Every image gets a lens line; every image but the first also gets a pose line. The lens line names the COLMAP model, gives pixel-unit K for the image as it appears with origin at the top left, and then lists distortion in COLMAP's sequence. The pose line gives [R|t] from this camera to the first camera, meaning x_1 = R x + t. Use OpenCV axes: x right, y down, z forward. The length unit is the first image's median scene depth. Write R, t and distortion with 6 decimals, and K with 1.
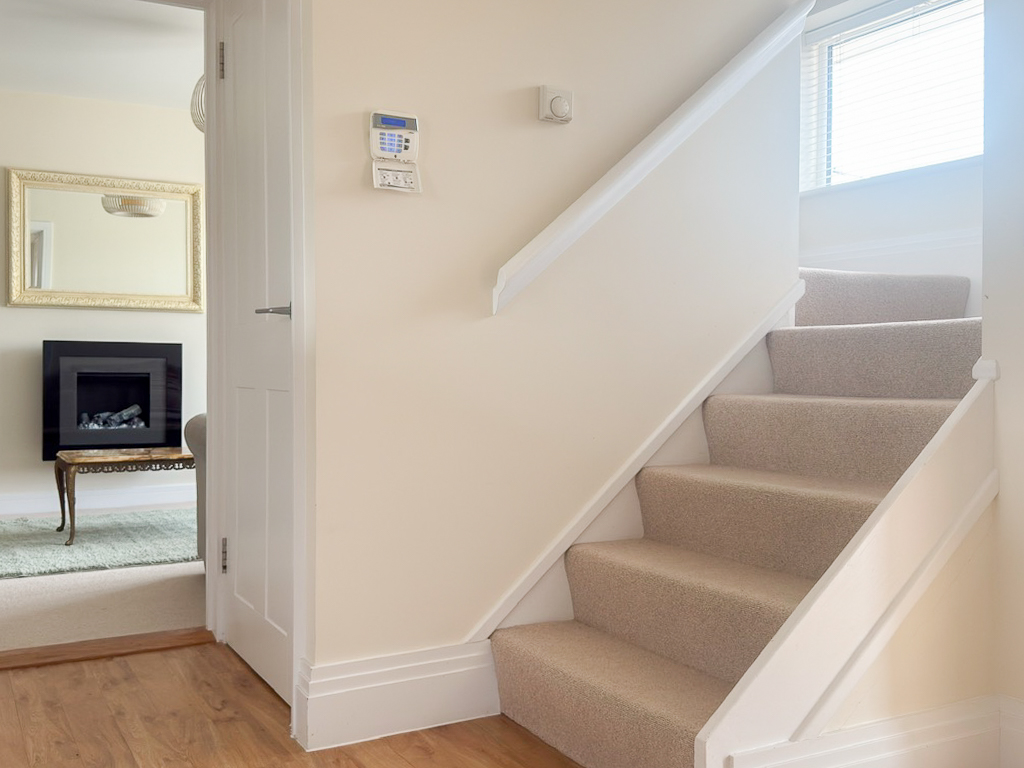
lens RADIAL K [[1009.9, 0, 516.8], [0, 1009.9, 383.2], [0, 0, 1]] dist [0.017666, 0.000000]
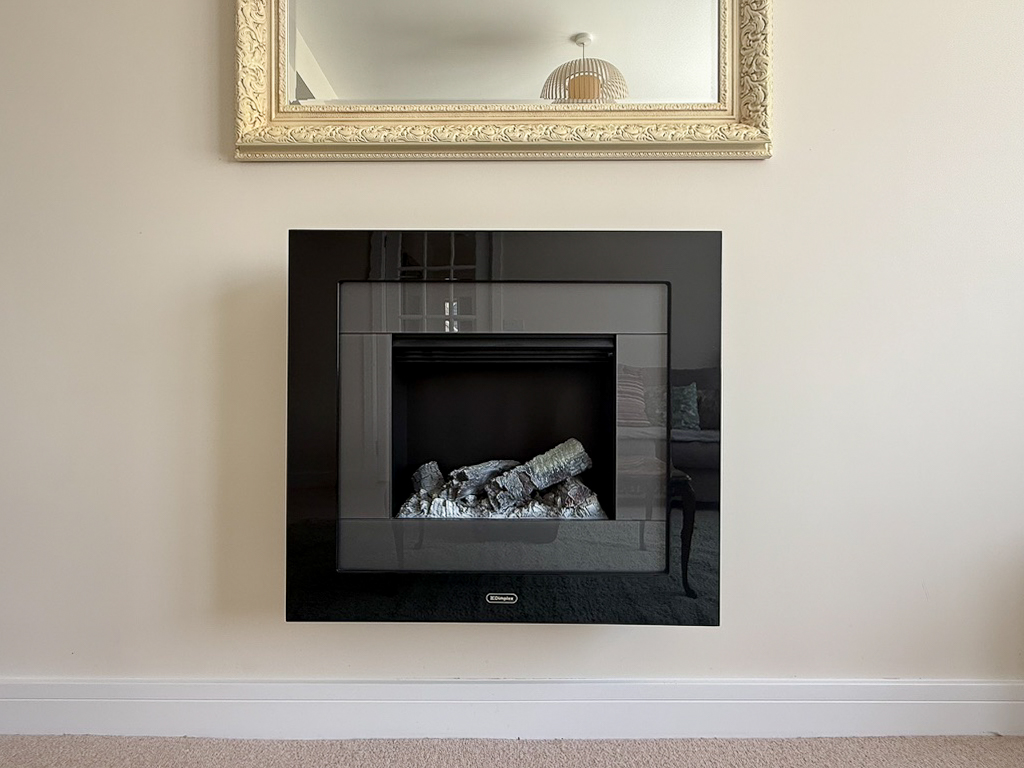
lens RADIAL K [[567.3, 0, 514.8], [0, 567.3, 379.2], [0, 0, 1]] dist [0.000780, 0.001097]
pose [[0.867693, -0.007646, -0.497041, -0.305676], [0.002137, 0.999930, -0.011651, 0.004712], [0.497096, 0.009047, 0.867649, 0.841581]]
